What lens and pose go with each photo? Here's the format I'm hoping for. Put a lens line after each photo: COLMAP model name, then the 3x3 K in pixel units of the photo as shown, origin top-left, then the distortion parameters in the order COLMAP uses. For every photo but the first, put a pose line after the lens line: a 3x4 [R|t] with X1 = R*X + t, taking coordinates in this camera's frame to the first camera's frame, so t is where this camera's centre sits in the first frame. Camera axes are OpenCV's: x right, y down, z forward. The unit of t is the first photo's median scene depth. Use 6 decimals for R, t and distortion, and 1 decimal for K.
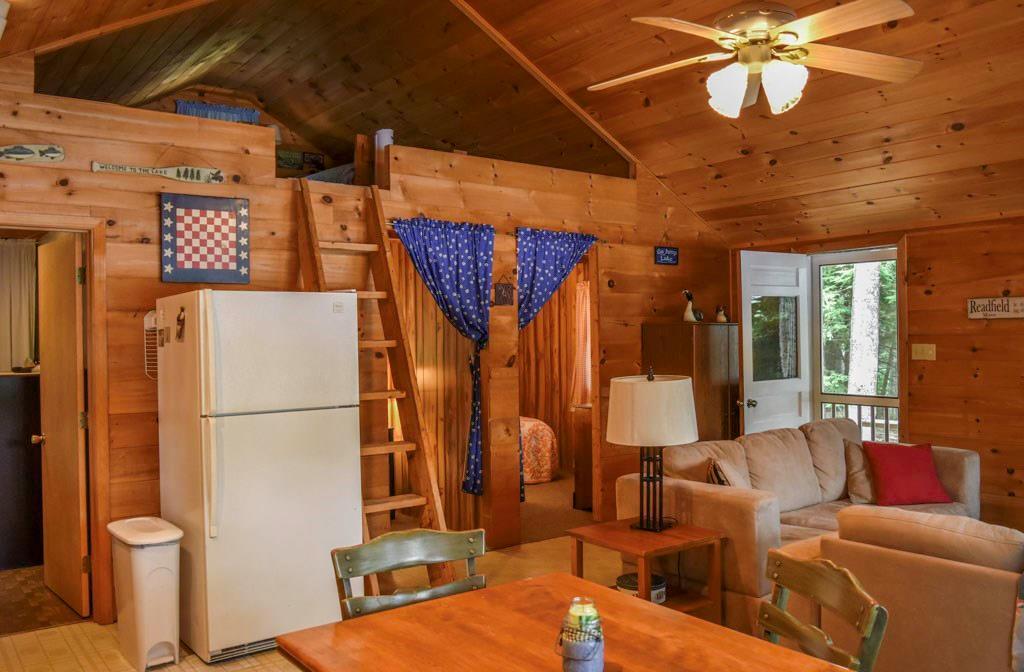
lens RADIAL K [[811.5, 0, 510.8], [0, 811.5, 337.7], [0, 0, 1]] dist [-0.057826, -0.005415]
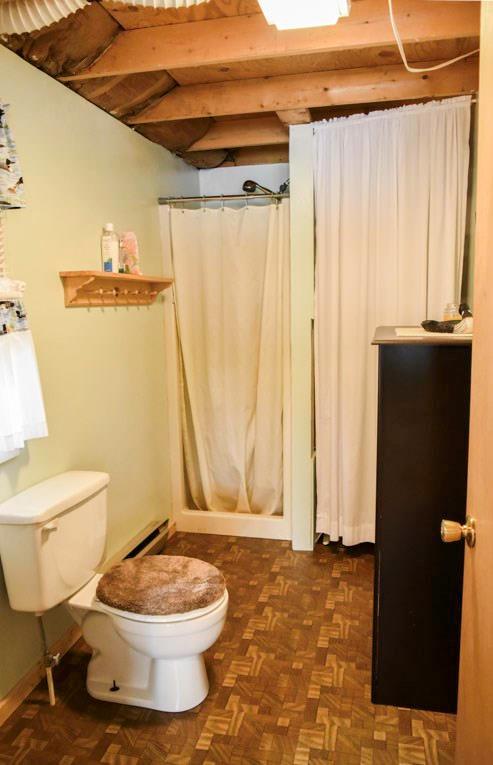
lens RADIAL K [[587.5, 0, 246.7], [0, 587.5, 383.7], [0, 0, 1]] dist [-0.002031, 0.000485]
pose [[0.627904, 0.102116, -0.771563, -0.363421], [0.007596, 0.990504, 0.137275, 0.022250], [0.778254, -0.092056, 0.621165, 0.608399]]
